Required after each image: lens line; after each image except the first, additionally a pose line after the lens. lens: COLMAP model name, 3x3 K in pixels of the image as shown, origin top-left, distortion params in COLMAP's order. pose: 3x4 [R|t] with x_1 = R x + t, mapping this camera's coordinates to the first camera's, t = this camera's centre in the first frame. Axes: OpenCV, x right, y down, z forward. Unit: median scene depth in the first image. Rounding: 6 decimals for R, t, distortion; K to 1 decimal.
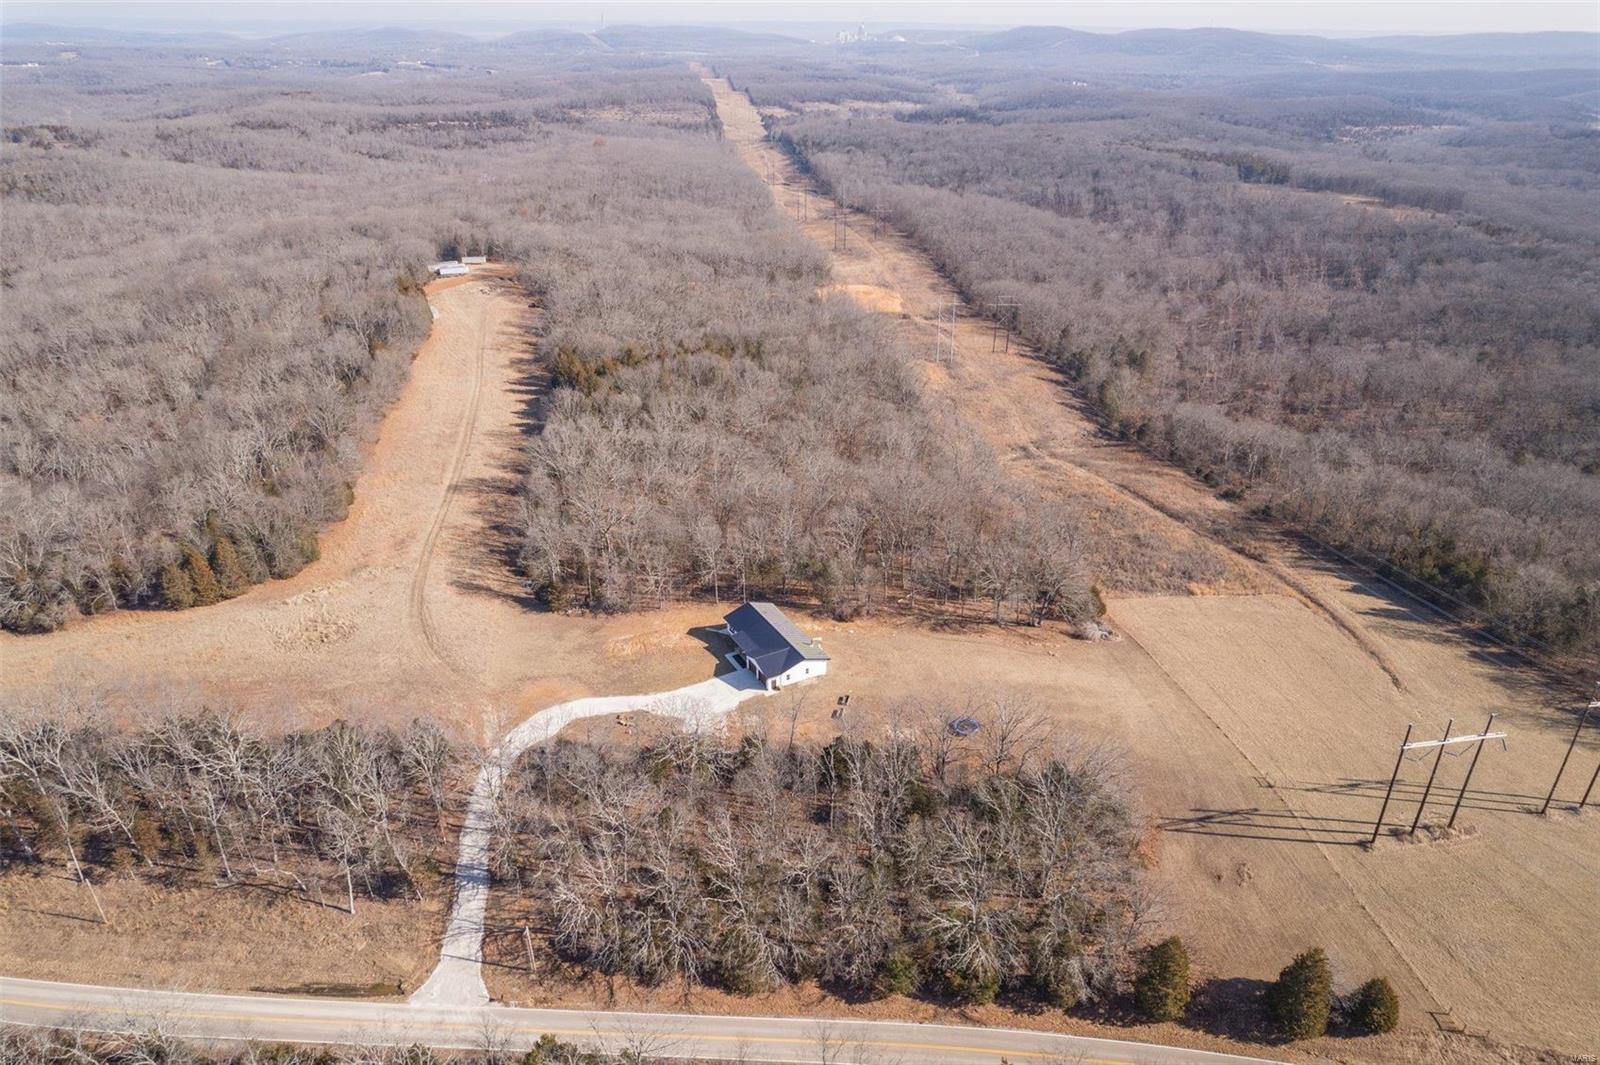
lens RADIAL K [[1031.0, 0, 804.5], [0, 1031.0, 532.1], [0, 0, 1]] dist [-0.082537, 0.074985]
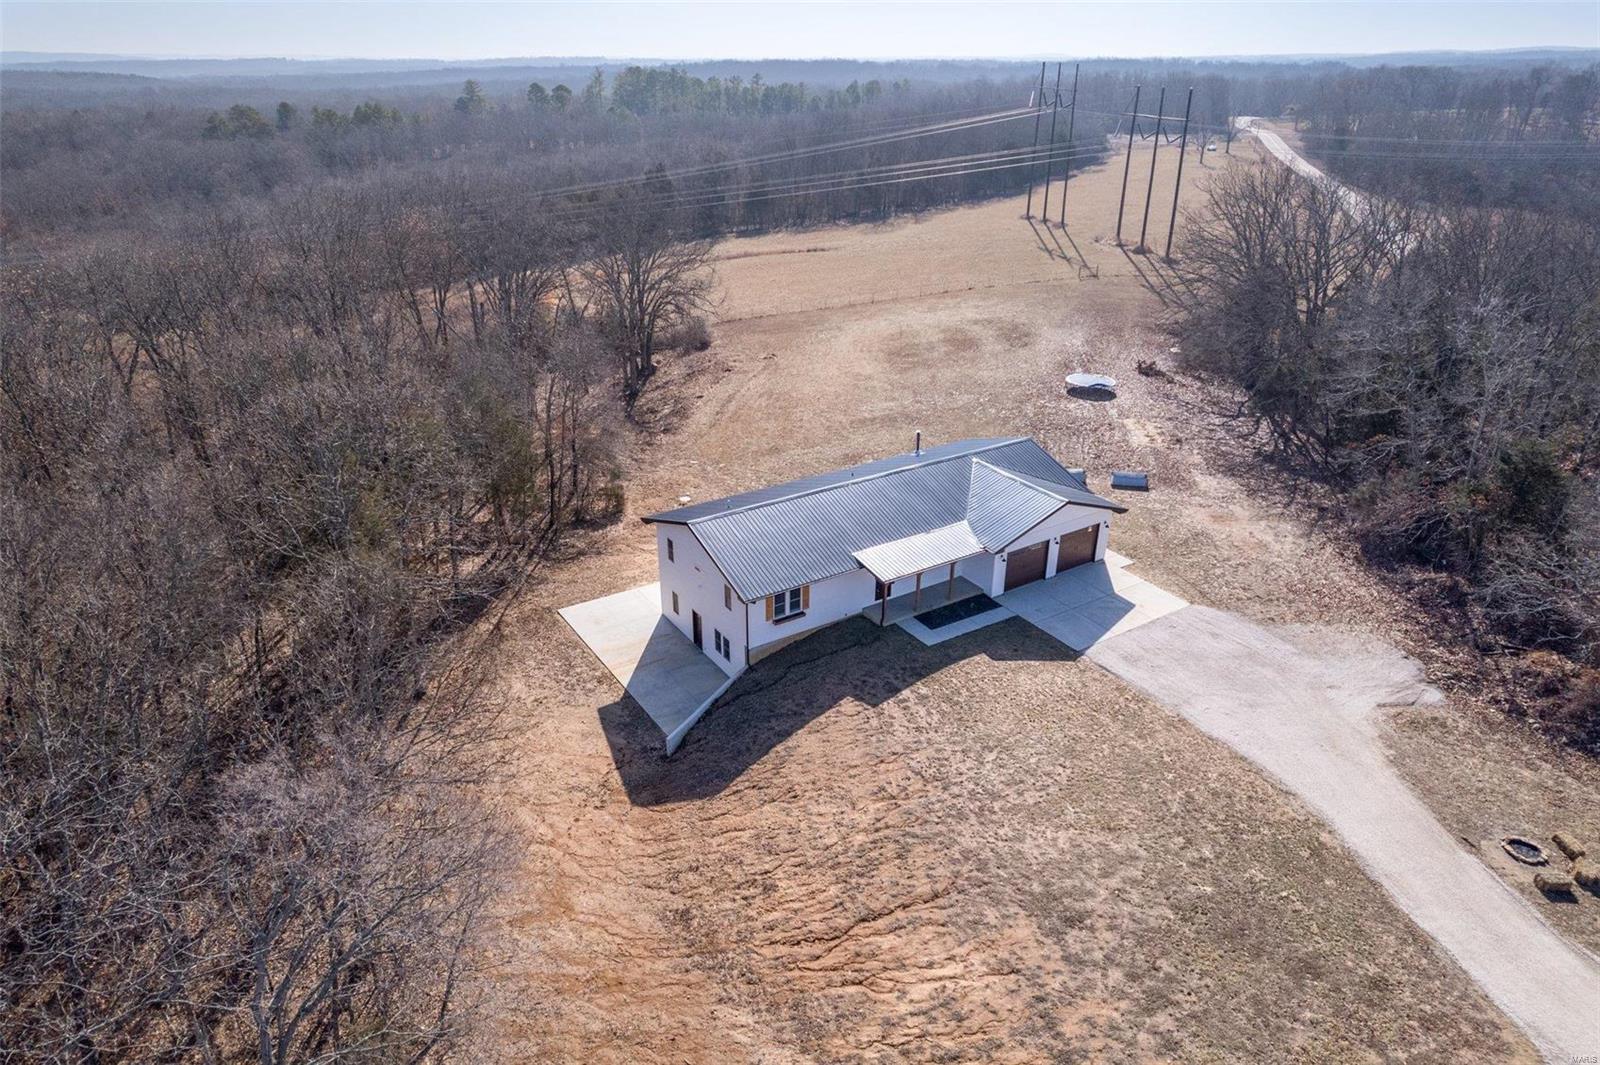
lens RADIAL K [[1031.0, 0, 804.5], [0, 1031.0, 532.1], [0, 0, 1]] dist [-0.082537, 0.074985]
pose [[-0.055852, -0.430113, 0.901046, -0.280119], [0.445012, 0.797134, 0.408095, -0.018322], [-0.893781, 0.423769, 0.146884, 0.942132]]
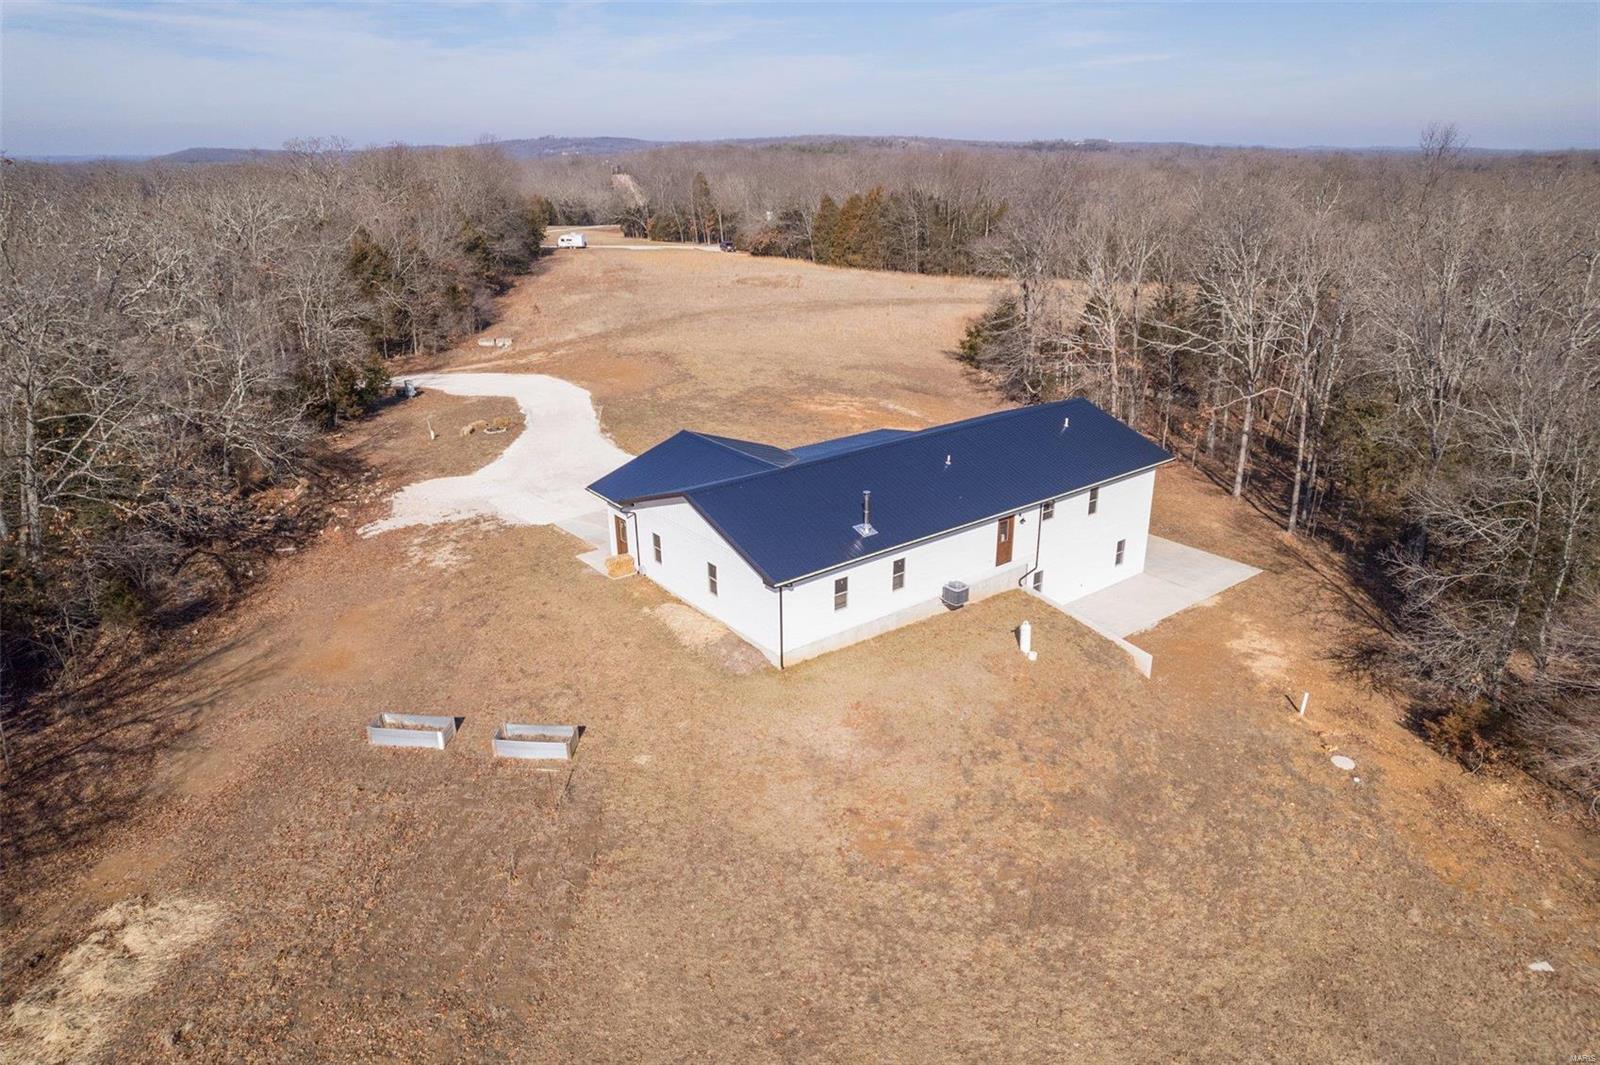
lens RADIAL K [[1031.0, 0, 804.5], [0, 1031.0, 532.1], [0, 0, 1]] dist [-0.082537, 0.074985]
pose [[0.133900, 0.349970, -0.927142, 0.177899], [-0.437884, 0.860175, 0.261451, 0.061221], [0.889004, 0.370972, 0.268424, 0.887705]]
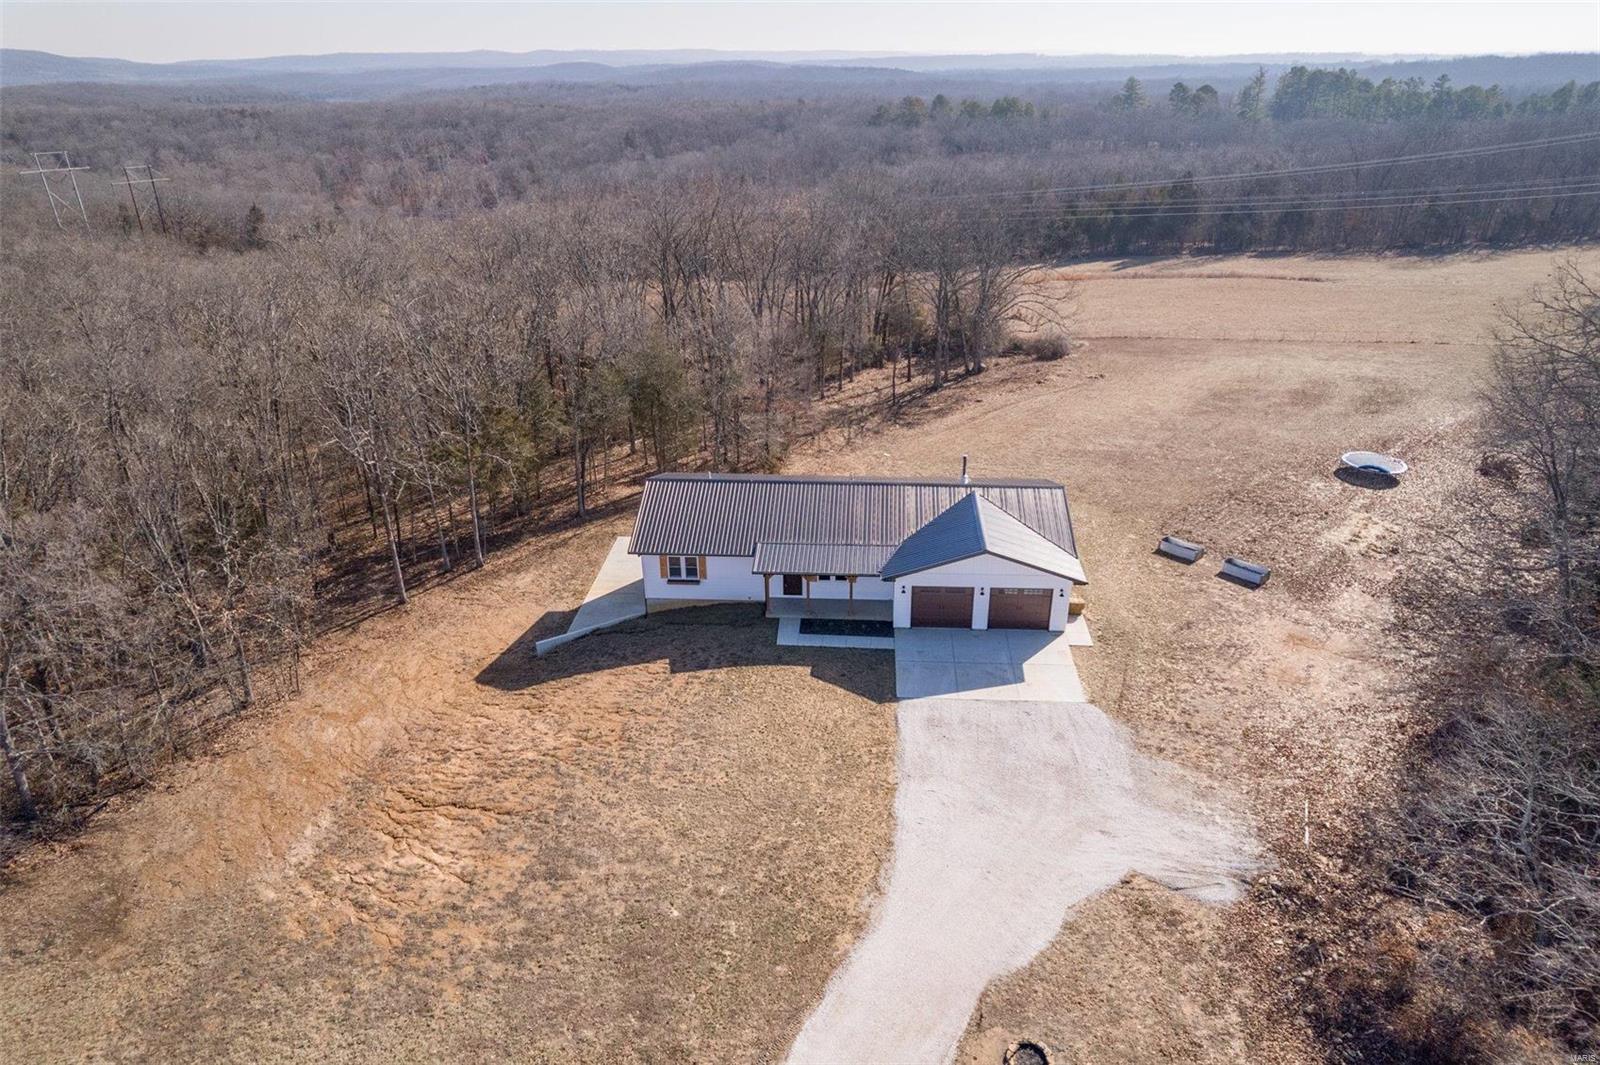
lens RADIAL K [[1045.2, 0, 806.2], [0, 1045.2, 530.6], [0, 0, 1]] dist [-0.080555, 0.071550]
pose [[0.551944, -0.361284, 0.751553, -0.250263], [0.386233, 0.909527, 0.153574, 0.054065], [-0.739042, 0.205510, 0.641547, 0.790445]]
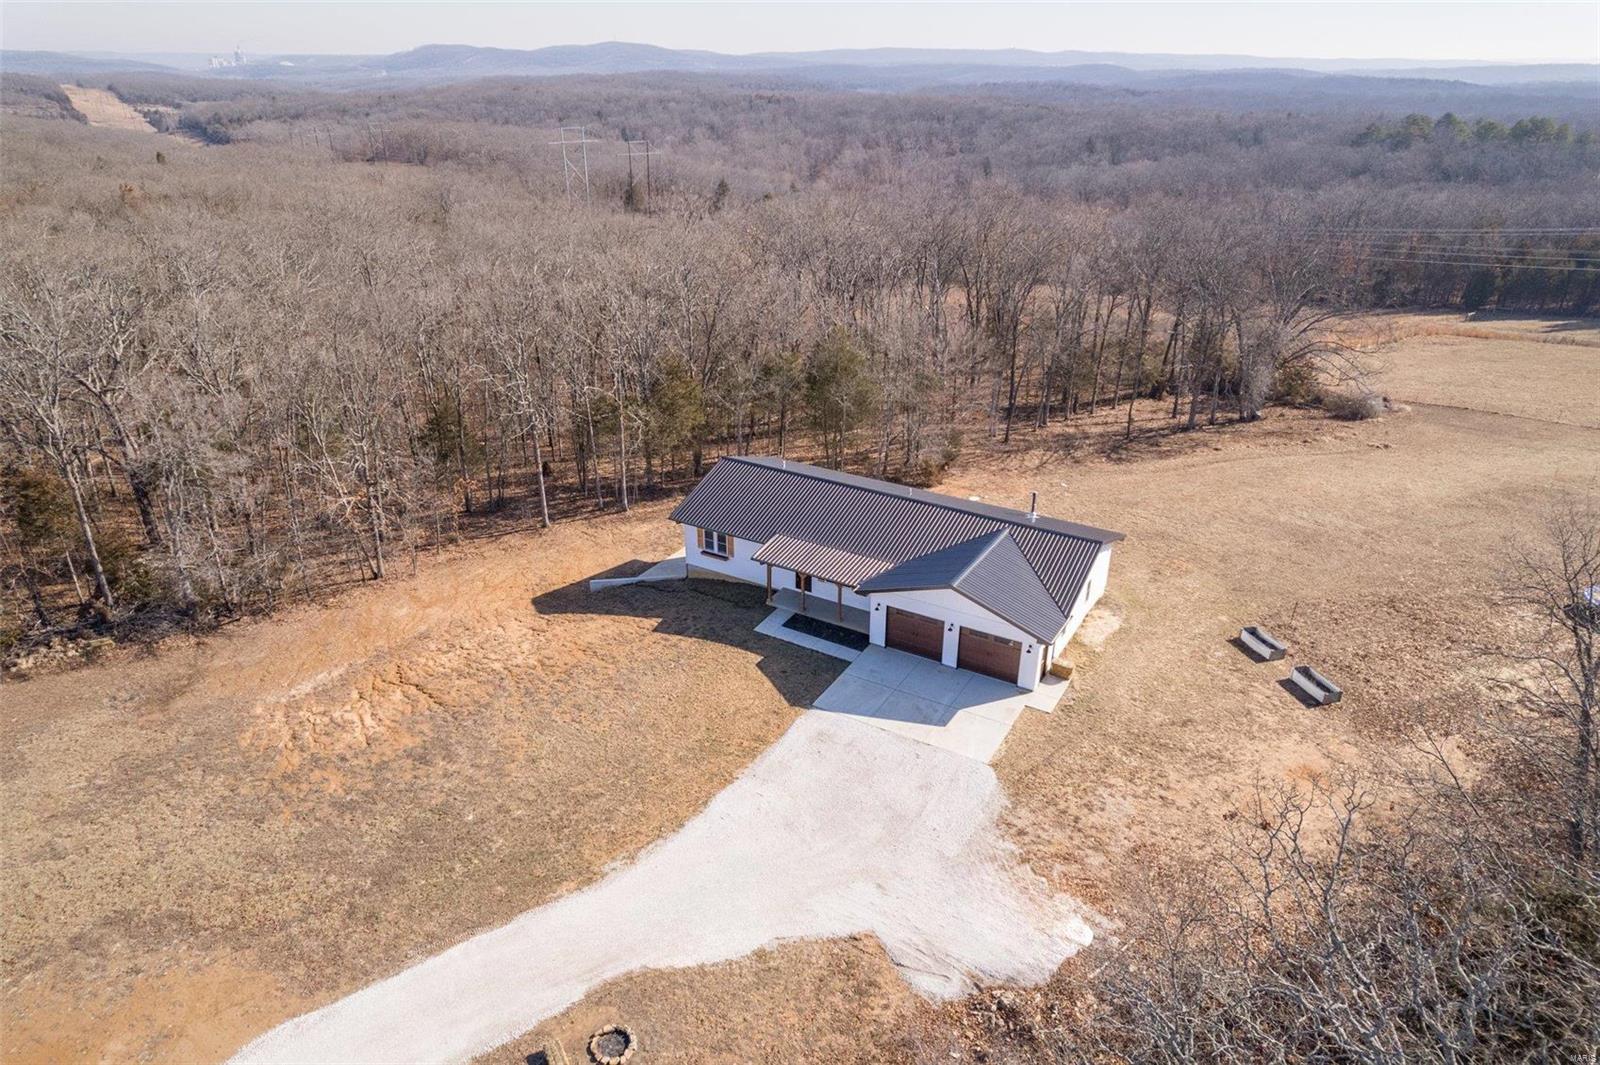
lens RADIAL K [[1031.0, 0, 804.5], [0, 1031.0, 532.1], [0, 0, 1]] dist [-0.082537, 0.074985]
pose [[0.866223, -0.215297, 0.450894, -0.175518], [0.226114, 0.973623, 0.030503, 0.085945], [-0.445568, 0.075531, 0.892056, 0.723472]]
